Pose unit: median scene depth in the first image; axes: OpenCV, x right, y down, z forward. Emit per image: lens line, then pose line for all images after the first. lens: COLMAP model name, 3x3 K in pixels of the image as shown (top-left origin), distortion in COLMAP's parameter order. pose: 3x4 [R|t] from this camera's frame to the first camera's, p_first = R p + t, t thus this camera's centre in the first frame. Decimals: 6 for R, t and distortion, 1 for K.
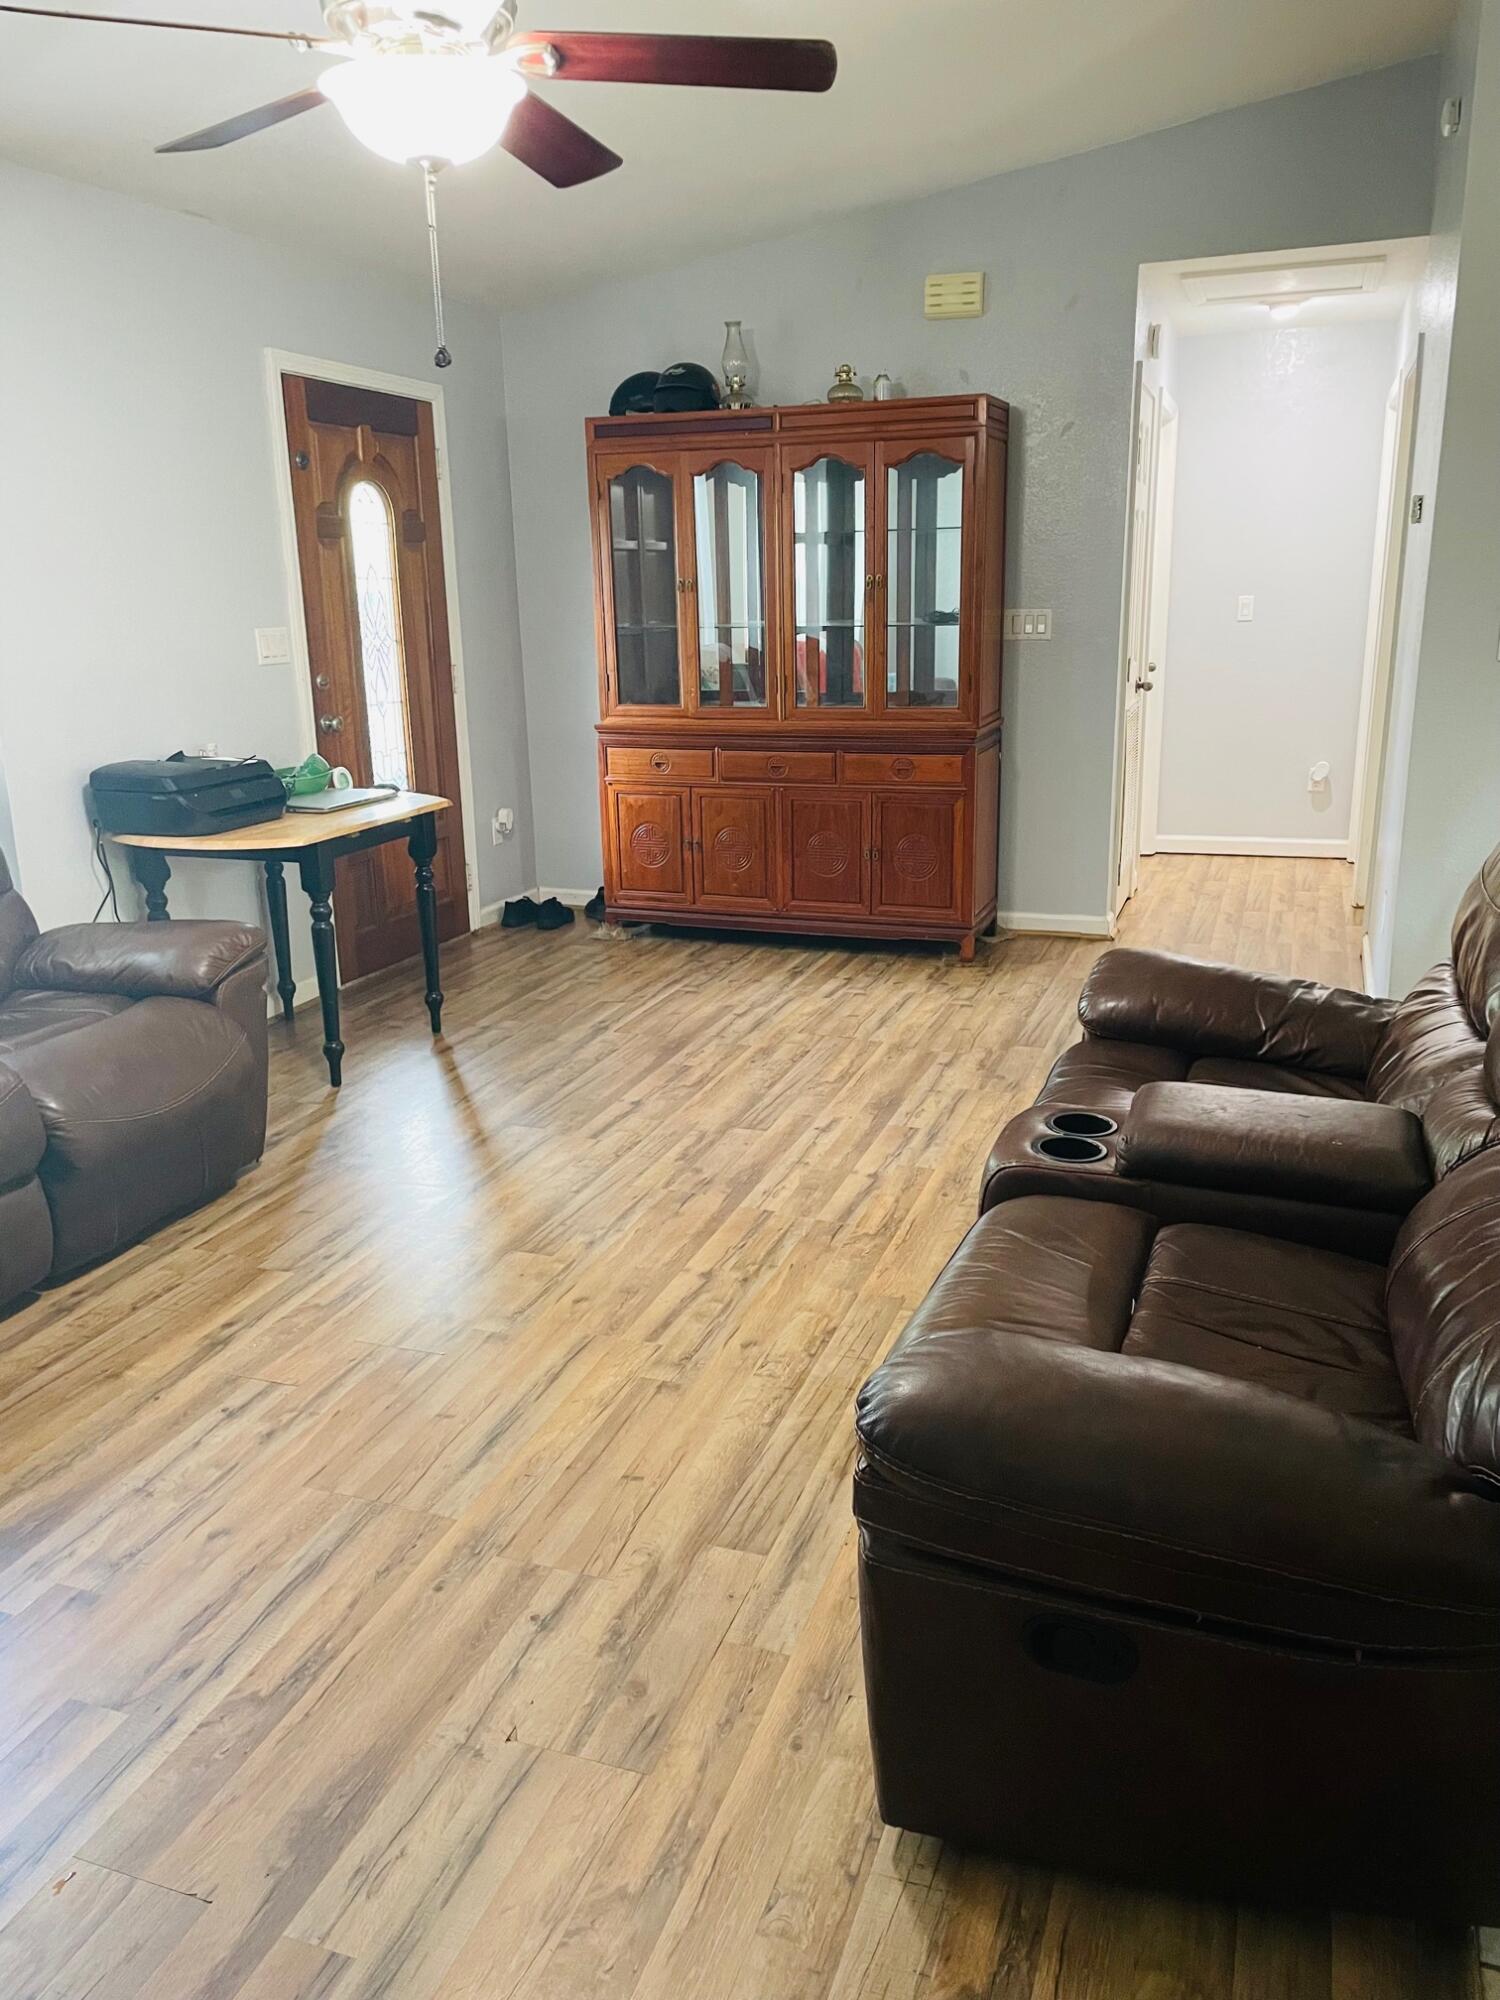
lens RADIAL K [[1495.9, 0, 752.8], [0, 1495.9, 989.9], [0, 0, 1]] dist [0.092478, -0.113402]
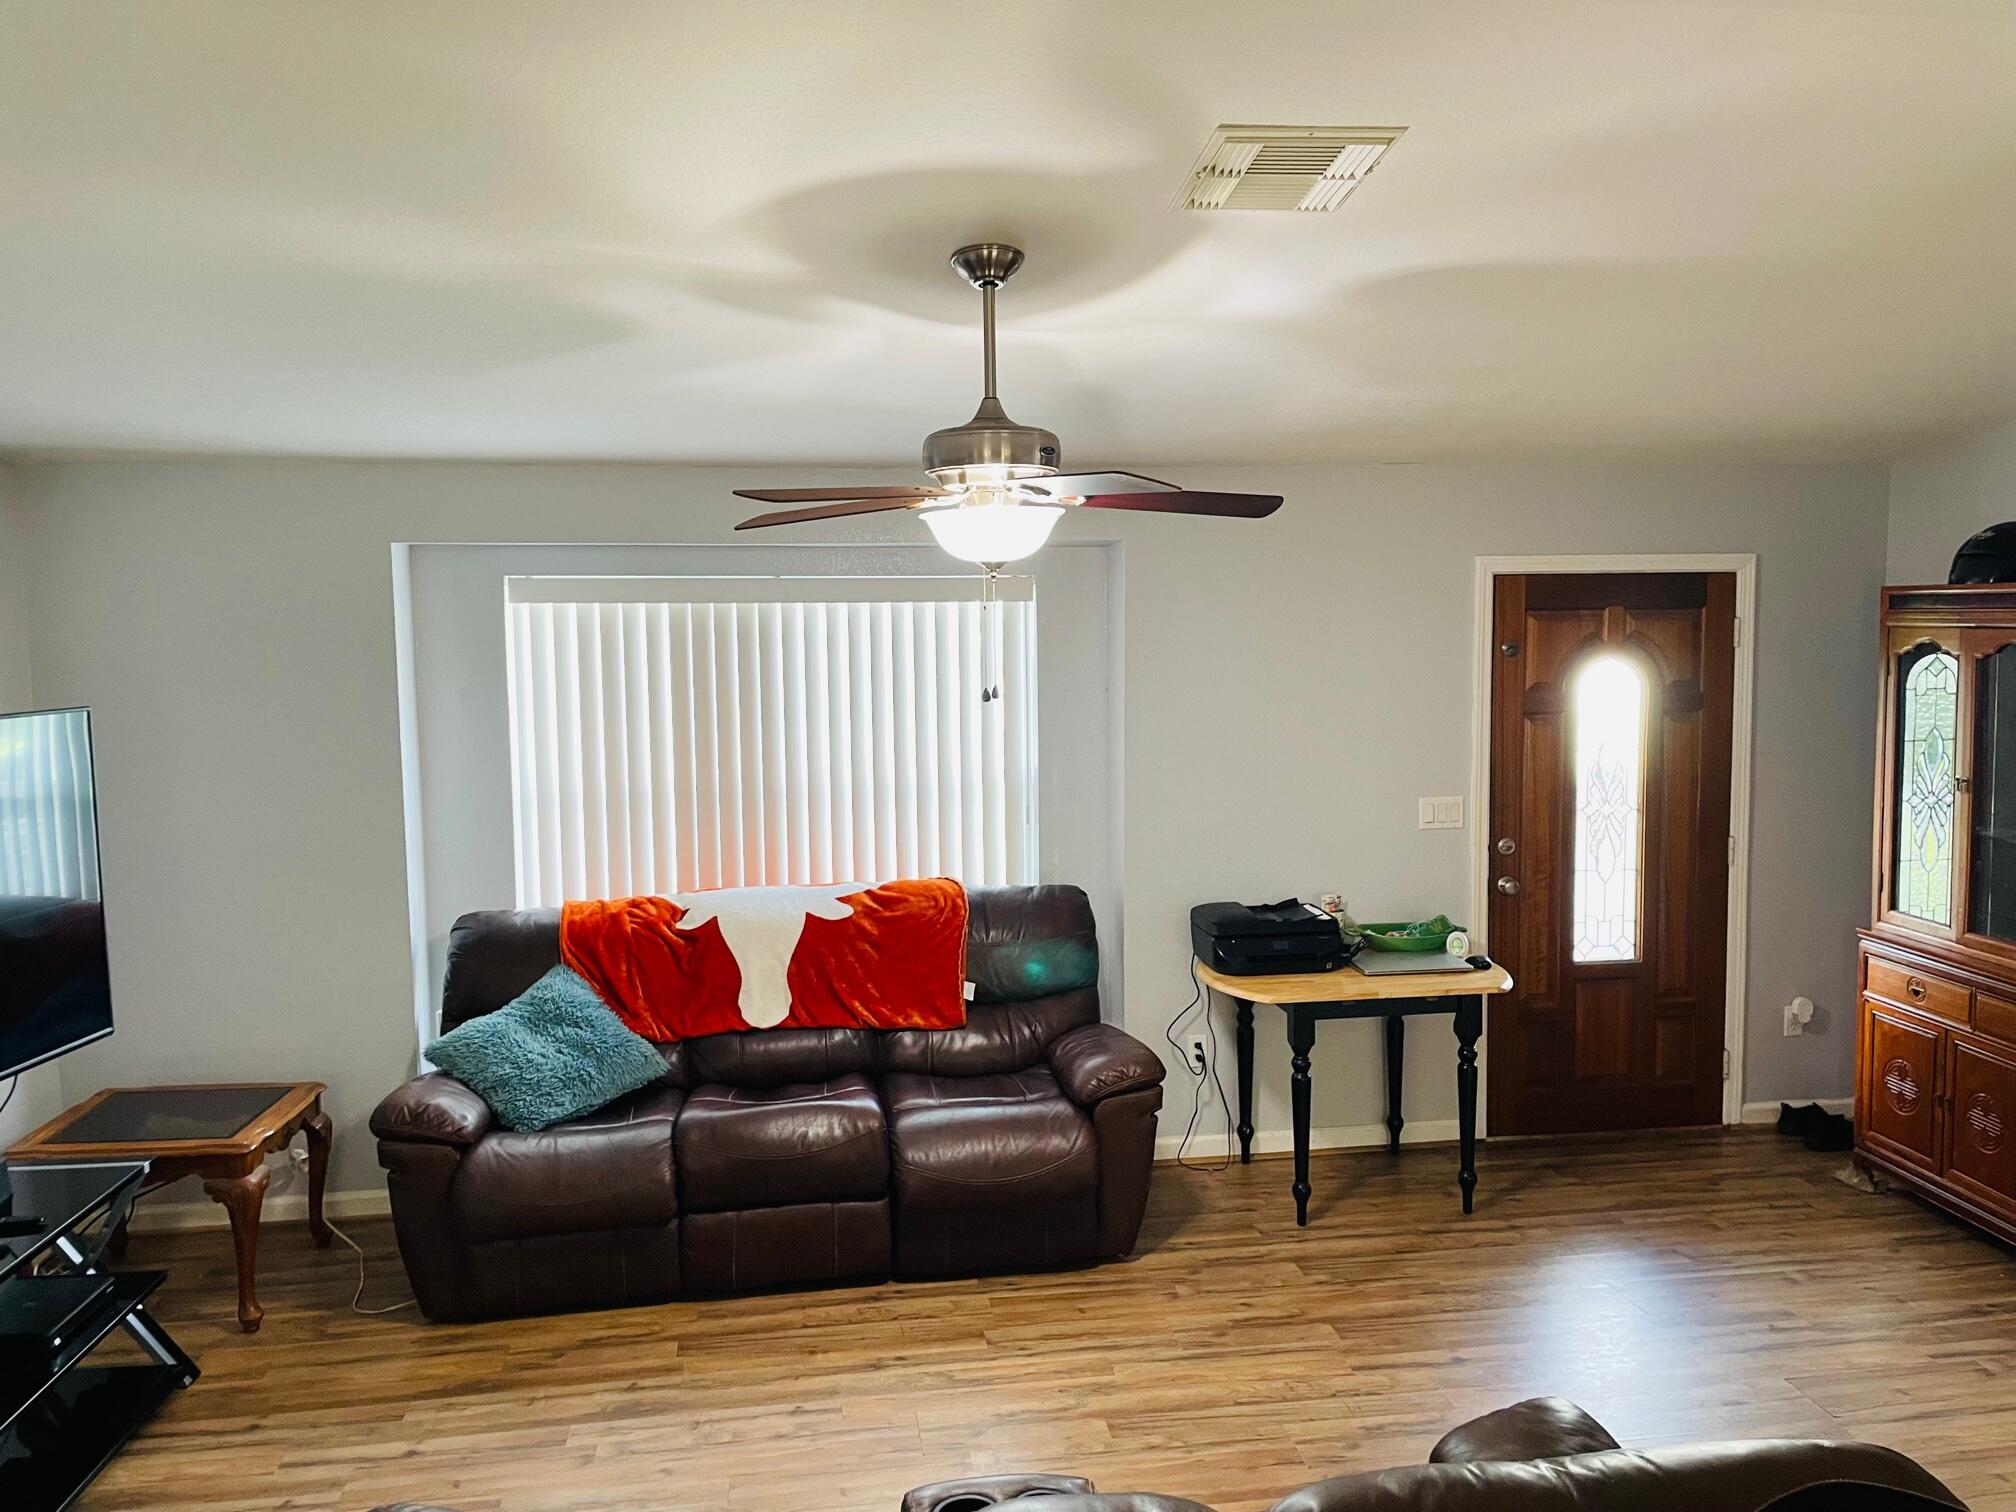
lens RADIAL K [[1505.8, 0, 1008.0], [0, 1505.8, 756.0], [0, 0, 1]] dist [0.098256, -0.129322]
pose [[0.468342, 0.091442, -0.878803, 0.586476], [-0.227068, 0.973680, -0.019698, -0.205318], [0.853871, 0.208773, 0.476779, 0.233986]]
